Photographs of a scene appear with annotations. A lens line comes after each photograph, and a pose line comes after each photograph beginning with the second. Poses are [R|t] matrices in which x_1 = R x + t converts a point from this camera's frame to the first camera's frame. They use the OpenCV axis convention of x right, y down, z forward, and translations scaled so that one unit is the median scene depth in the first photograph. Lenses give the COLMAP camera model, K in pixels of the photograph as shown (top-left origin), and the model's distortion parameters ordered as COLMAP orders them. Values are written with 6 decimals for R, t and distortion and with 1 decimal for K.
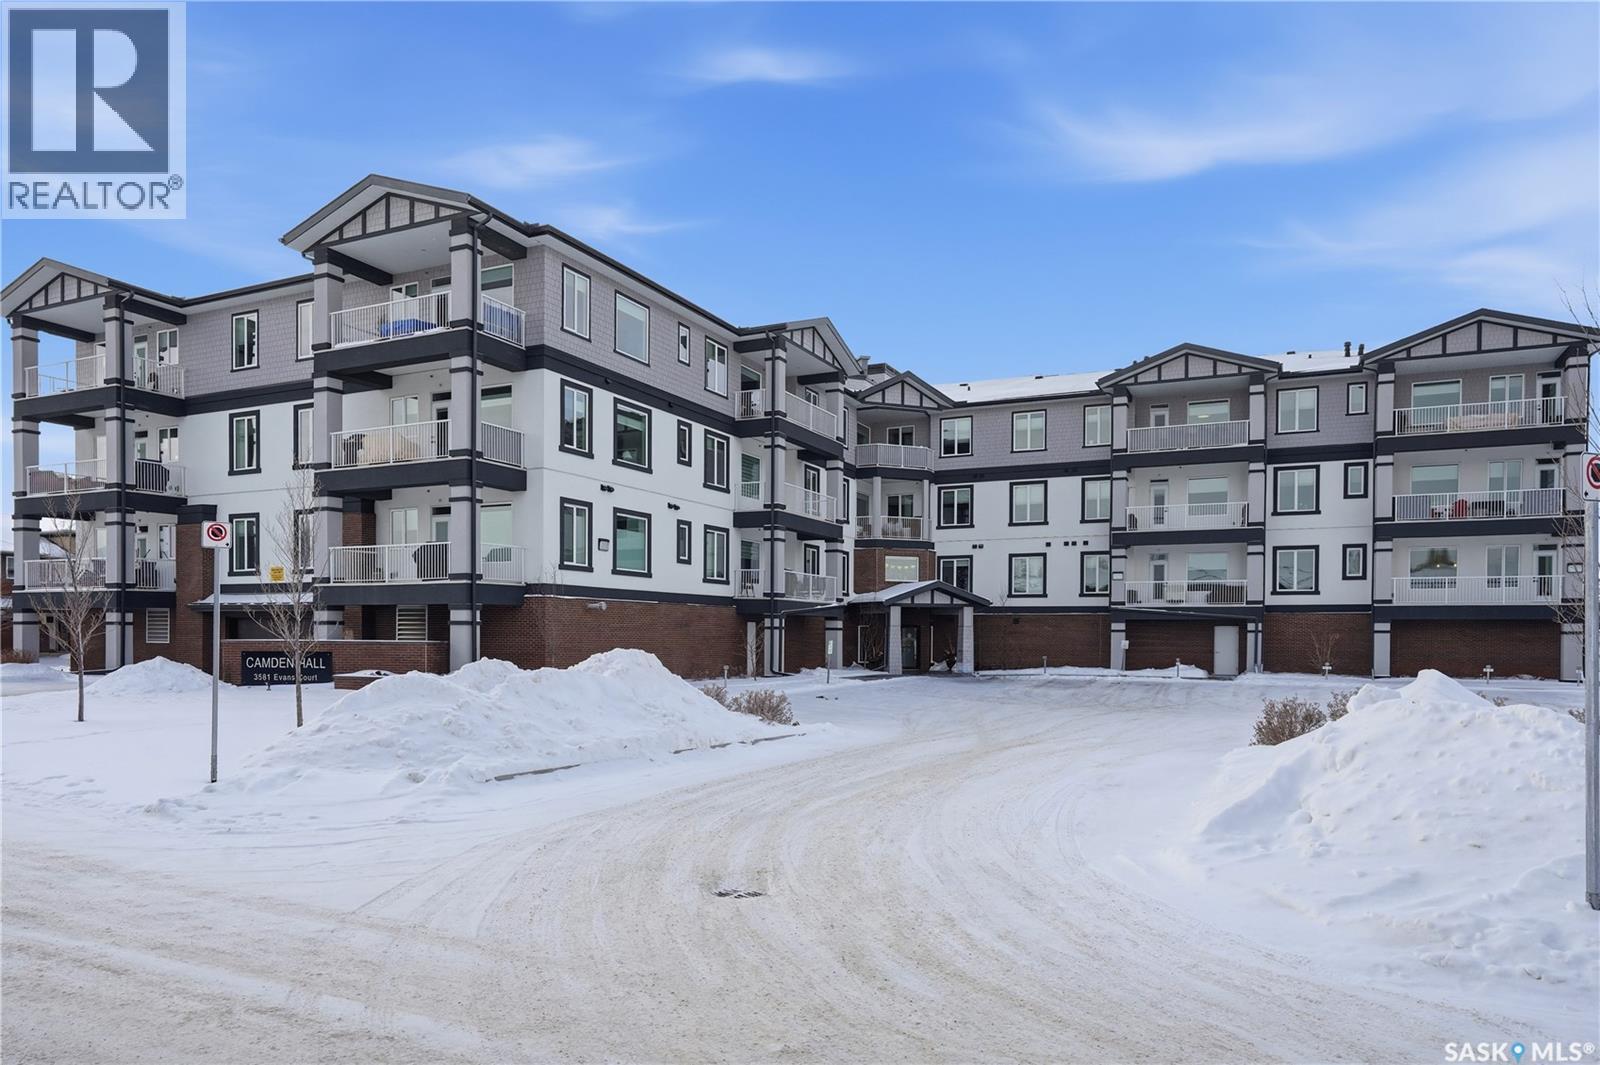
lens RADIAL K [[1075.8, 0, 811.1], [0, 1075.8, 644.5], [0, 0, 1]] dist [-0.003841, -0.000057]
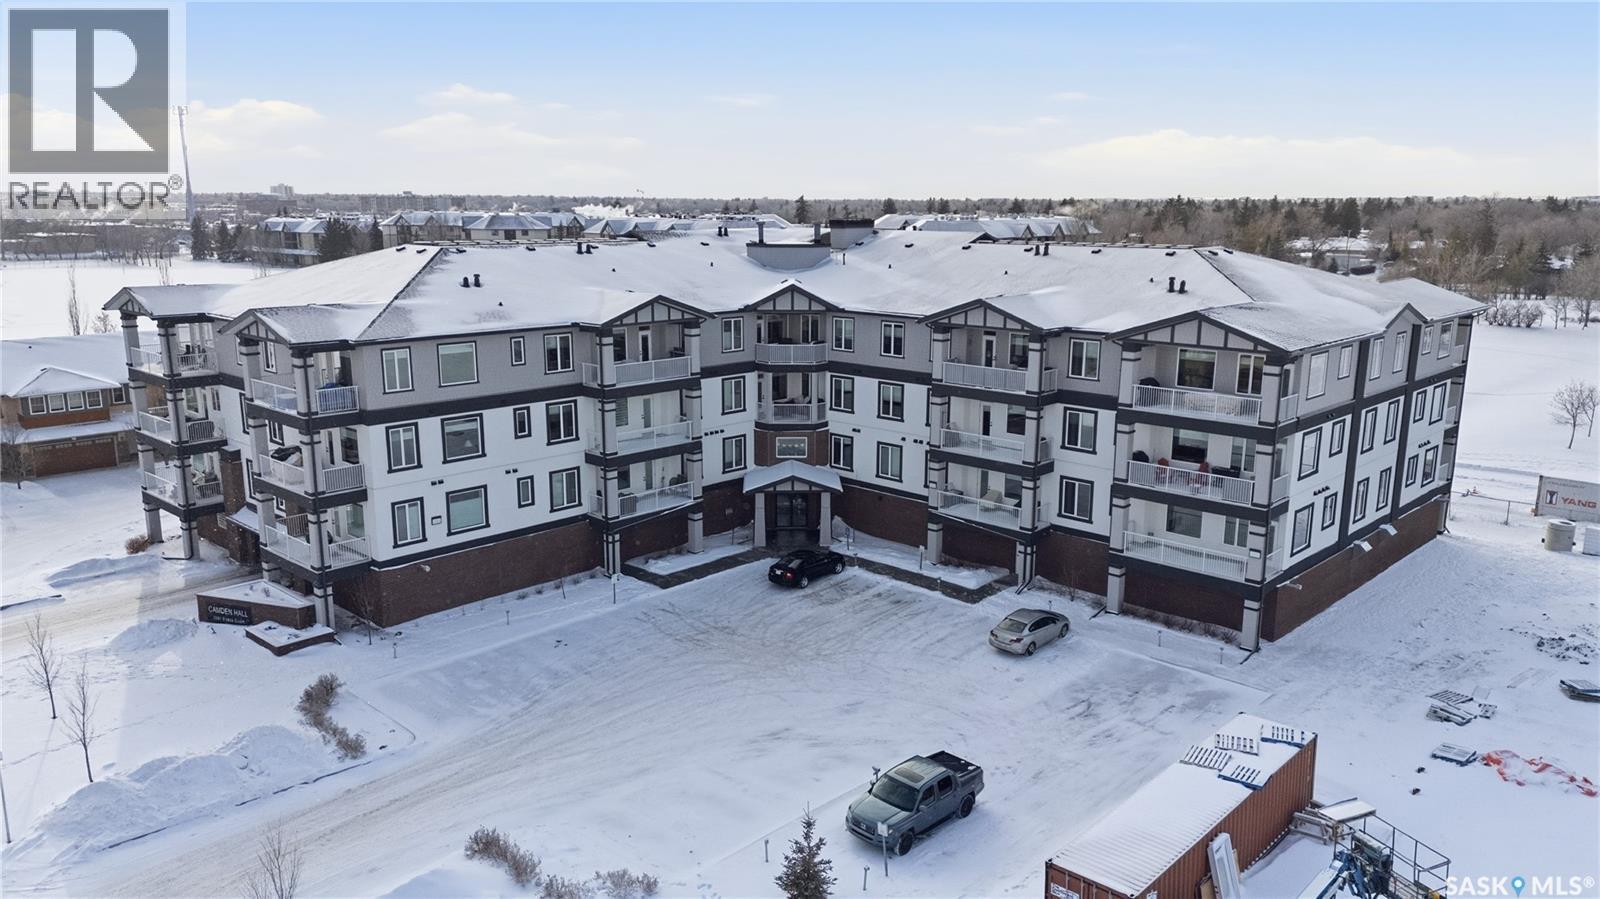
lens RADIAL K [[1155.3, 0, 800.0], [0, 1155.3, 449.5], [0, 0, 1]] dist [0.083054, 0.000319]
pose [[0.948383, 0.066553, -0.310066, 0.641107], [-0.002247, 0.979117, 0.203286, -0.428599], [0.317120, -0.192096, 0.928727, -0.256243]]
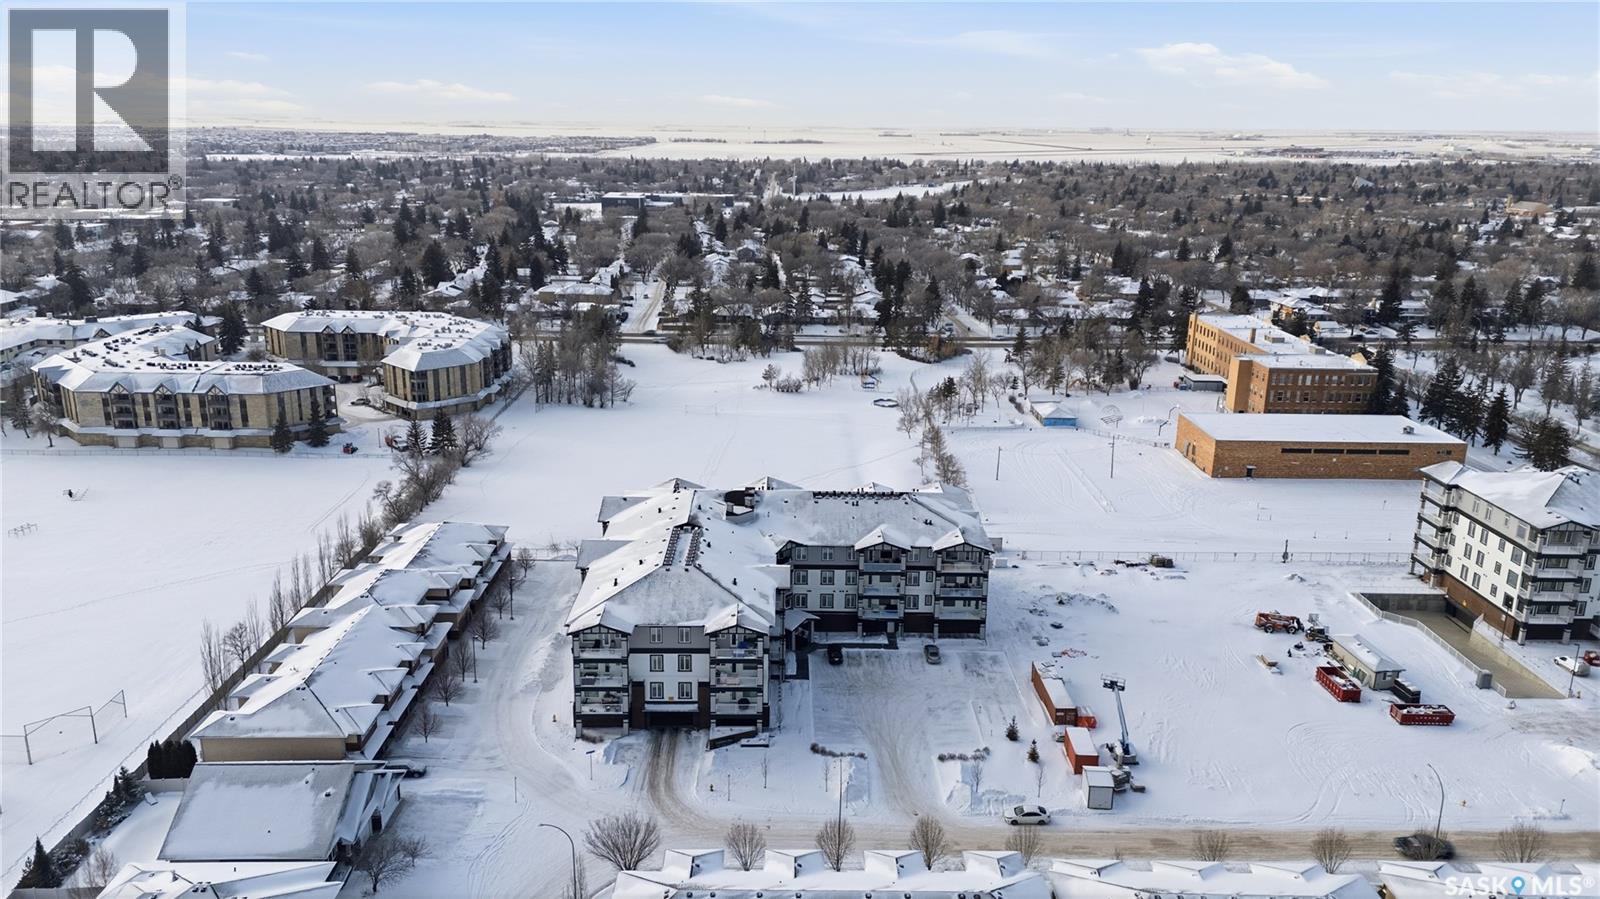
lens RADIAL K [[1155.3, 0, 800.0], [0, 1155.3, 449.5], [0, 0, 1]] dist [0.083054, 0.000319]
pose [[0.907668, -0.110281, 0.404940, -1.385434], [-0.003925, 0.962586, 0.270947, -1.668233], [-0.419670, -0.247519, 0.873276, -2.033781]]
